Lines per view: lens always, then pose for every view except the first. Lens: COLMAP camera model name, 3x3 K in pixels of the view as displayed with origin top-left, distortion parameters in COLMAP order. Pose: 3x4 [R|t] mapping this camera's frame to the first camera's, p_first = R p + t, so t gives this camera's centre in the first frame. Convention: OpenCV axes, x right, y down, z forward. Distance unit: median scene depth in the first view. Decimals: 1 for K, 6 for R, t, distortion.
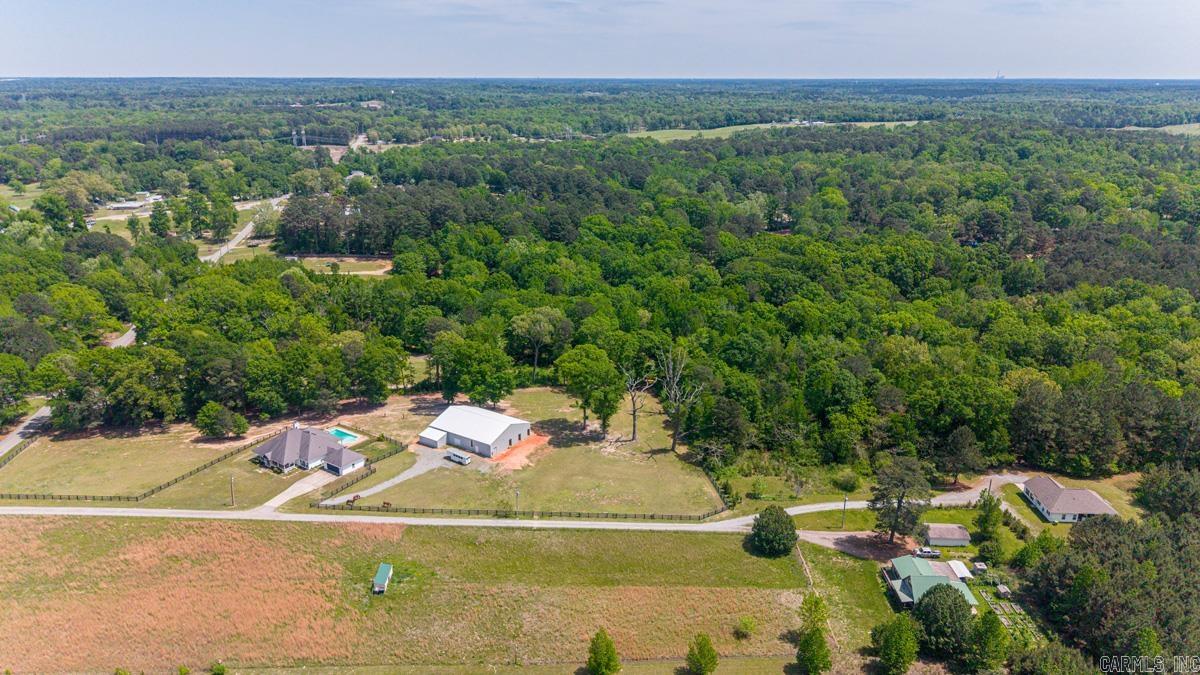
lens RADIAL K [[807.9, 0, 599.8], [0, 807.9, 324.4], [0, 0, 1]] dist [0.039670, -0.056265]
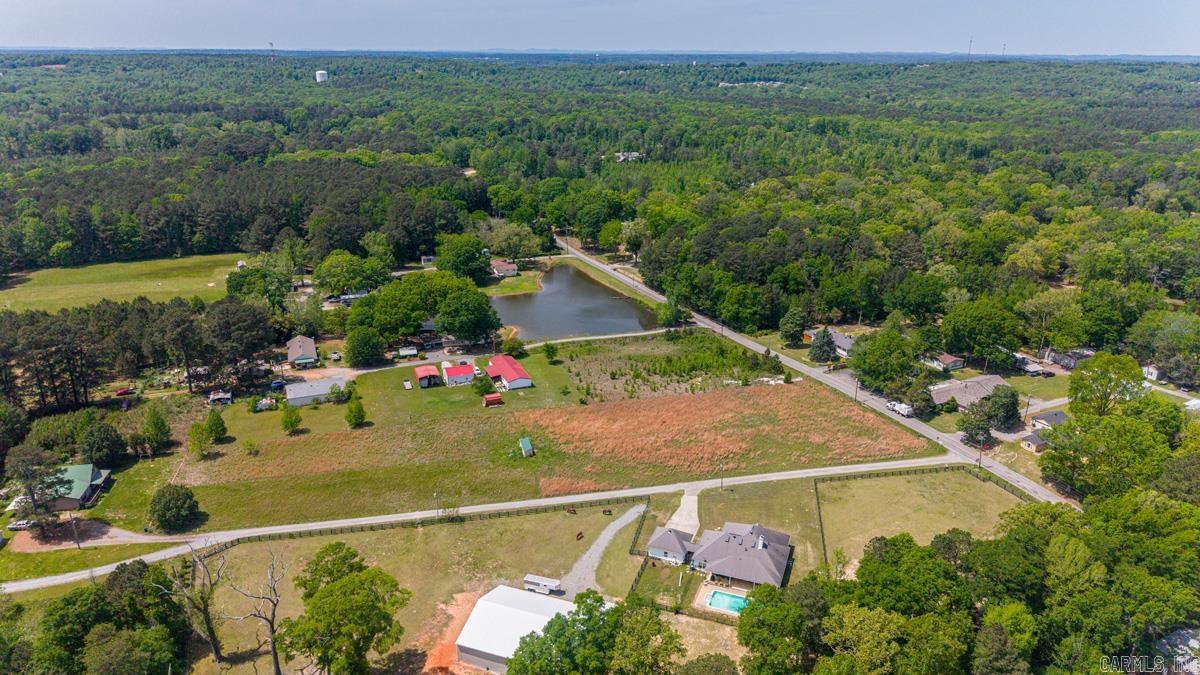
lens RADIAL K [[803.7, 0, 599.9], [0, 803.7, 319.8], [0, 0, 1]] dist [0.046772, -0.071997]
pose [[-0.970629, 0.065473, -0.231502, -0.064547], [-0.081943, 0.814749, 0.573994, -0.422490], [0.226197, 0.576105, -0.785454, 1.324385]]
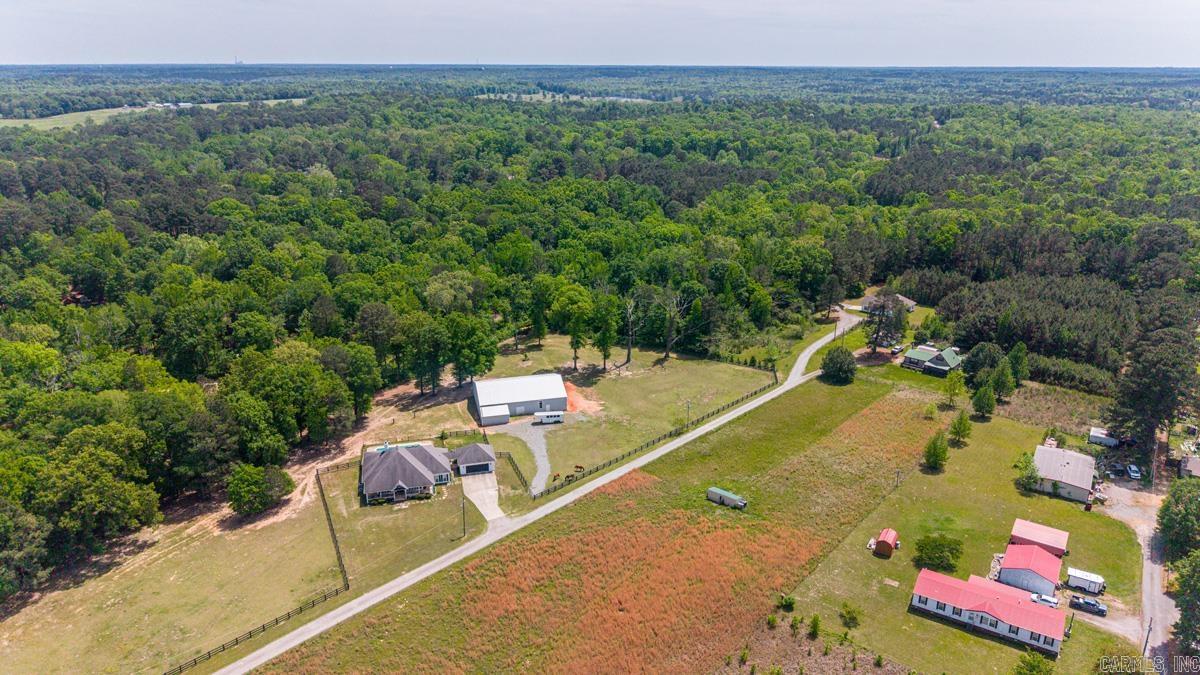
lens RADIAL K [[802.6, 0, 600.0], [0, 802.6, 337.5], [0, 0, 1]] dist [0.045418, -0.061485]
pose [[0.663093, -0.244766, 0.707388, -0.708611], [0.221754, 0.966840, 0.126671, -0.030499], [-0.714935, 0.072872, 0.695383, 0.270469]]
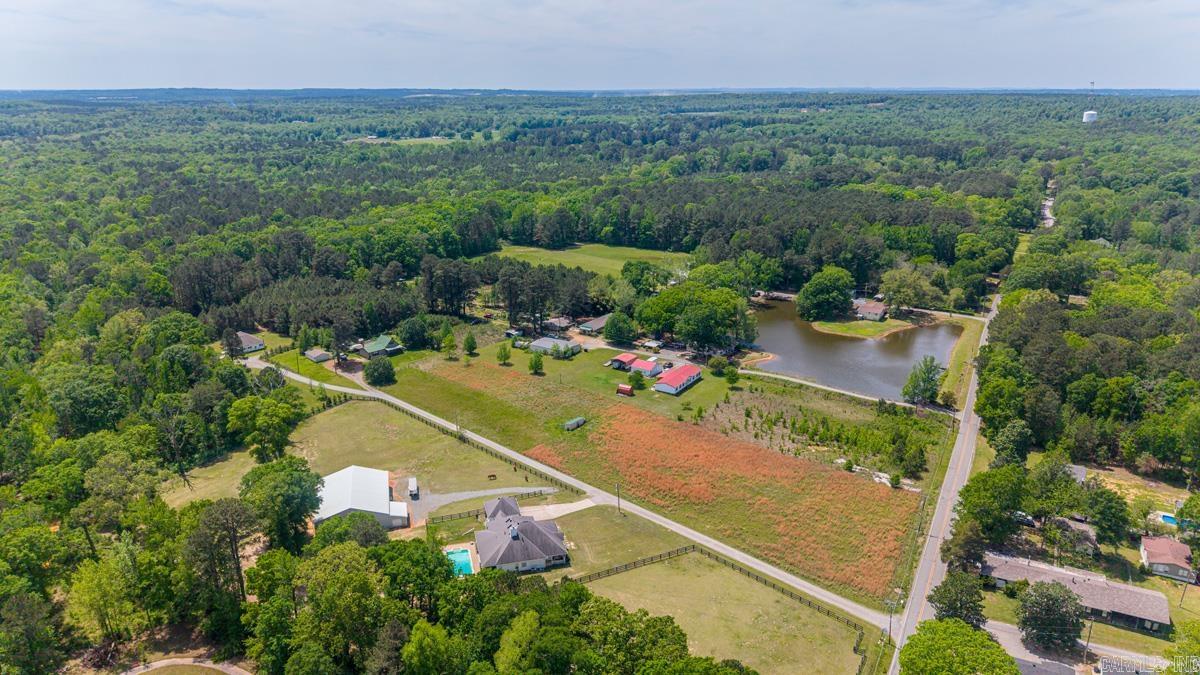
lens RADIAL K [[802.6, 0, 600.0], [0, 802.6, 337.5], [0, 0, 1]] dist [0.045418, -0.061485]
pose [[-0.754443, -0.198961, 0.625485, -0.835061], [0.191038, 0.845133, 0.499254, -0.393865], [-0.627950, 0.496149, -0.599595, 1.232439]]
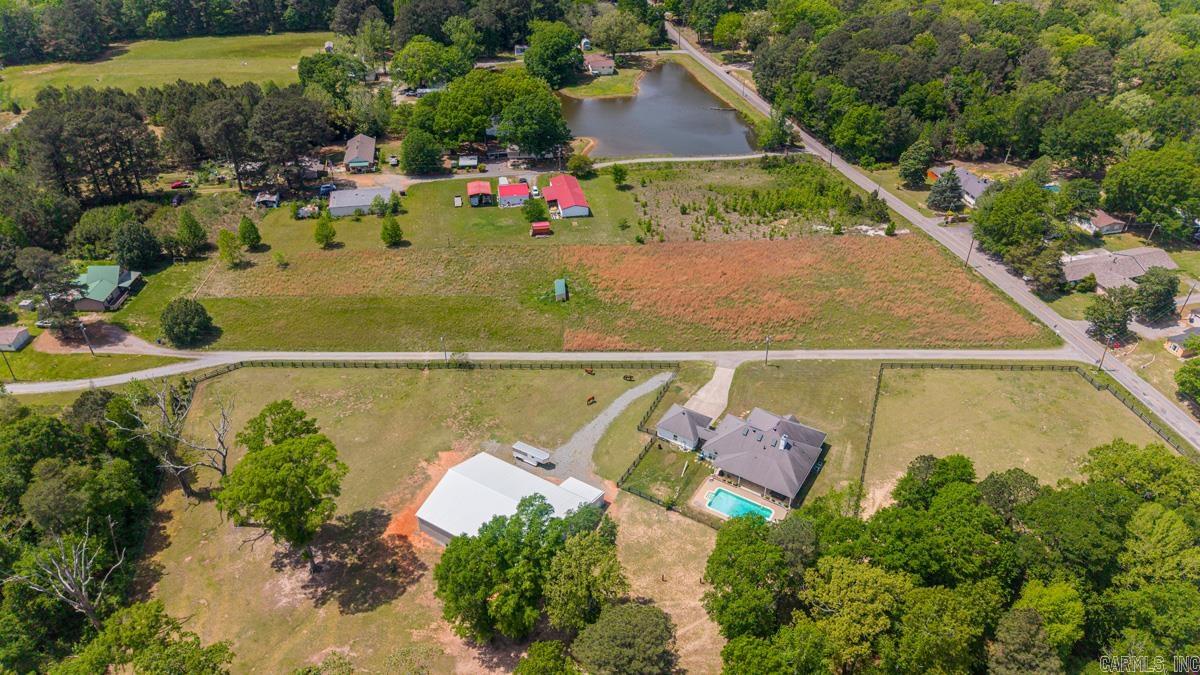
lens RADIAL K [[807.9, 0, 599.8], [0, 807.9, 324.4], [0, 0, 1]] dist [0.039670, -0.056265]
pose [[-0.999000, 0.016215, -0.041660, -0.187652], [-0.022046, 0.631992, 0.774662, -0.392935], [0.038890, 0.774806, -0.631002, 1.224922]]
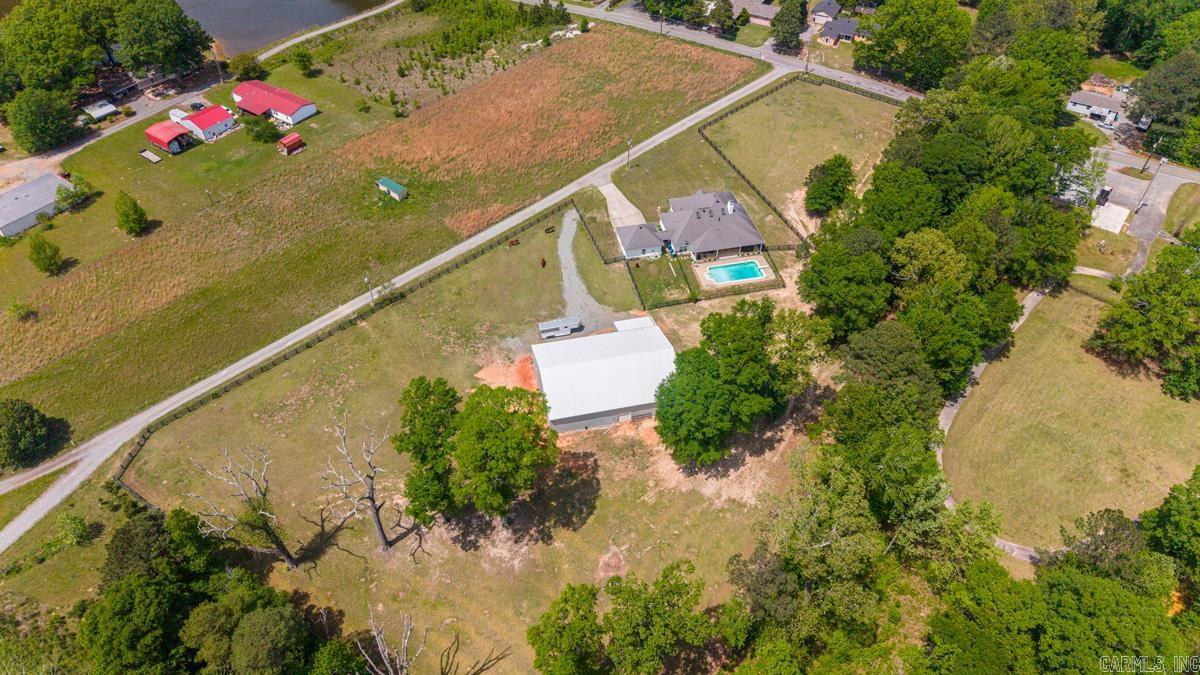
lens RADIAL K [[802.6, 0, 600.0], [0, 802.6, 337.5], [0, 0, 1]] dist [0.045418, -0.061485]
pose [[-0.678521, 0.503631, -0.534757, 0.150160], [-0.228574, 0.547085, 0.805265, -0.347091], [0.698114, 0.668620, -0.256092, 1.094975]]
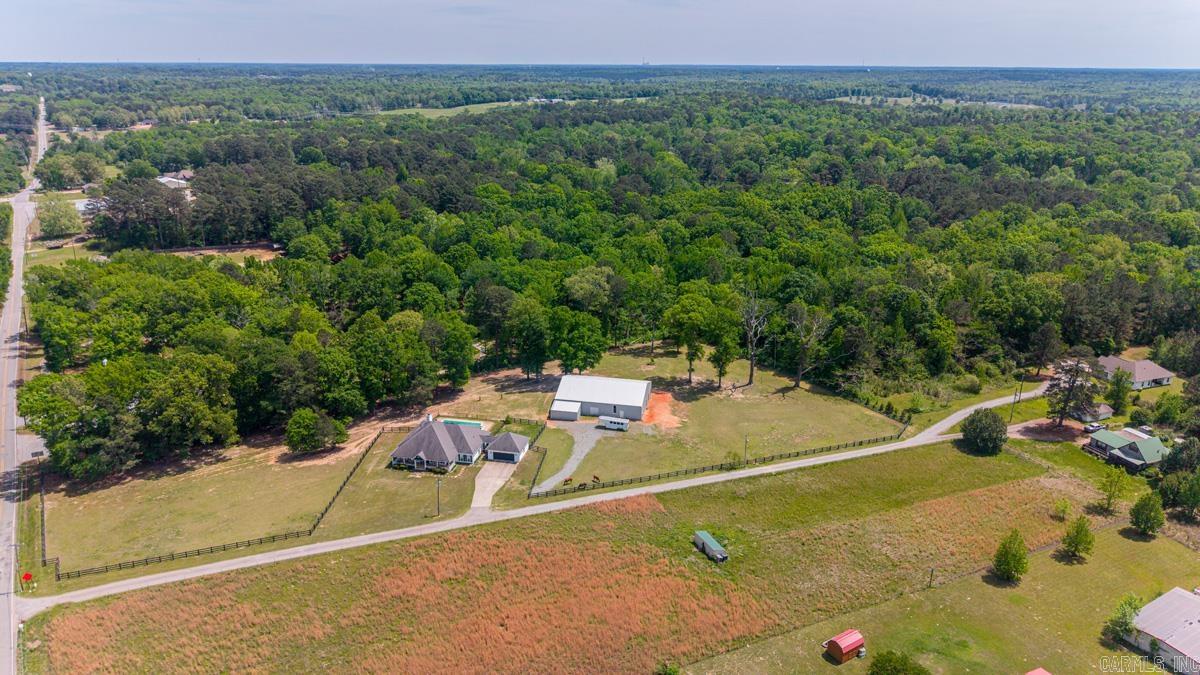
lens RADIAL K [[802.6, 0, 600.0], [0, 802.6, 337.5], [0, 0, 1]] dist [0.045418, -0.061485]
pose [[0.924942, -0.120919, 0.360362, -0.462424], [0.109259, 0.992619, 0.052638, 0.014380], [-0.364067, -0.009314, 0.931326, 0.142128]]
